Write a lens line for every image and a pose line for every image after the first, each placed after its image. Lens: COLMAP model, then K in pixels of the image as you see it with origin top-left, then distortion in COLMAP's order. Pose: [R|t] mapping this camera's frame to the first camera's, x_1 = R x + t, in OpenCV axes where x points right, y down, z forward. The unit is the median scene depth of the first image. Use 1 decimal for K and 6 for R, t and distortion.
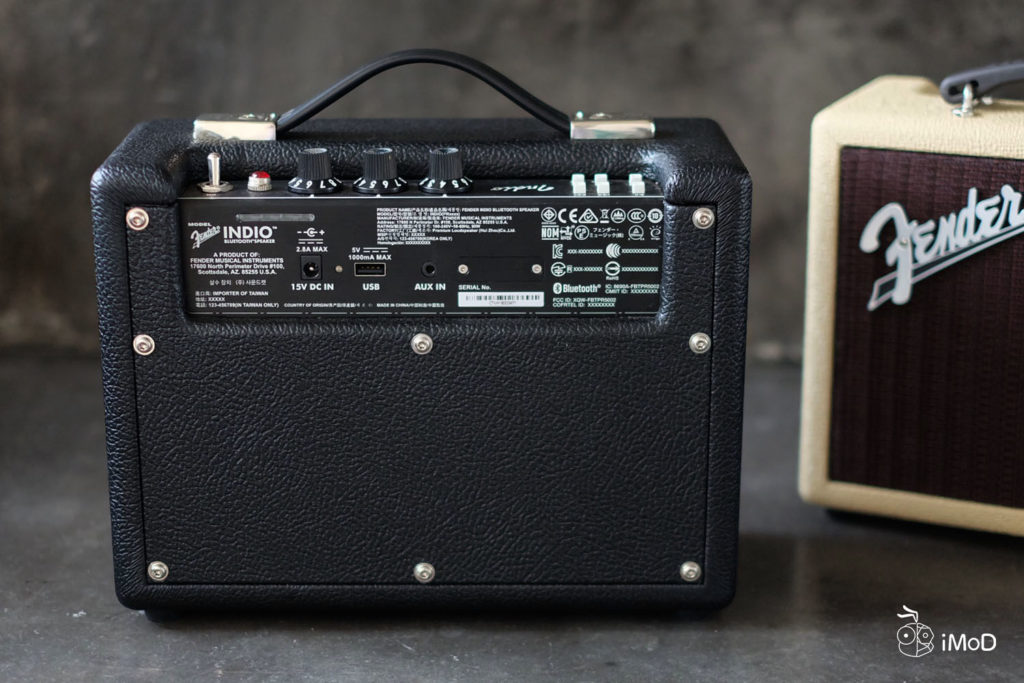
lens RADIAL K [[1701.6, 0, 508.9], [0, 1701.6, 345.3], [0, 0, 1]] dist [-0.109324, 0.000000]
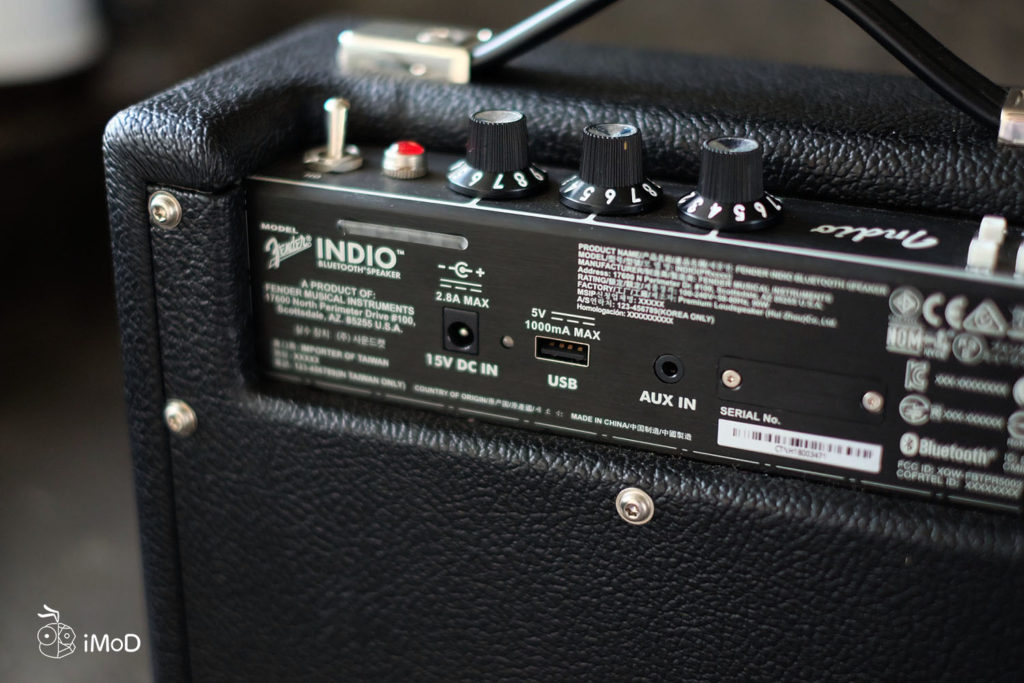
lens RADIAL K [[1701.6, 0, 503.3], [0, 1701.6, 339.2], [0, 0, 1]] dist [-0.109324, 0.000000]
pose [[0.933331, 0.151157, -0.325646, 0.074754], [-0.123055, 0.986791, 0.105358, -0.102296], [0.337271, -0.058262, 0.939603, 0.489248]]
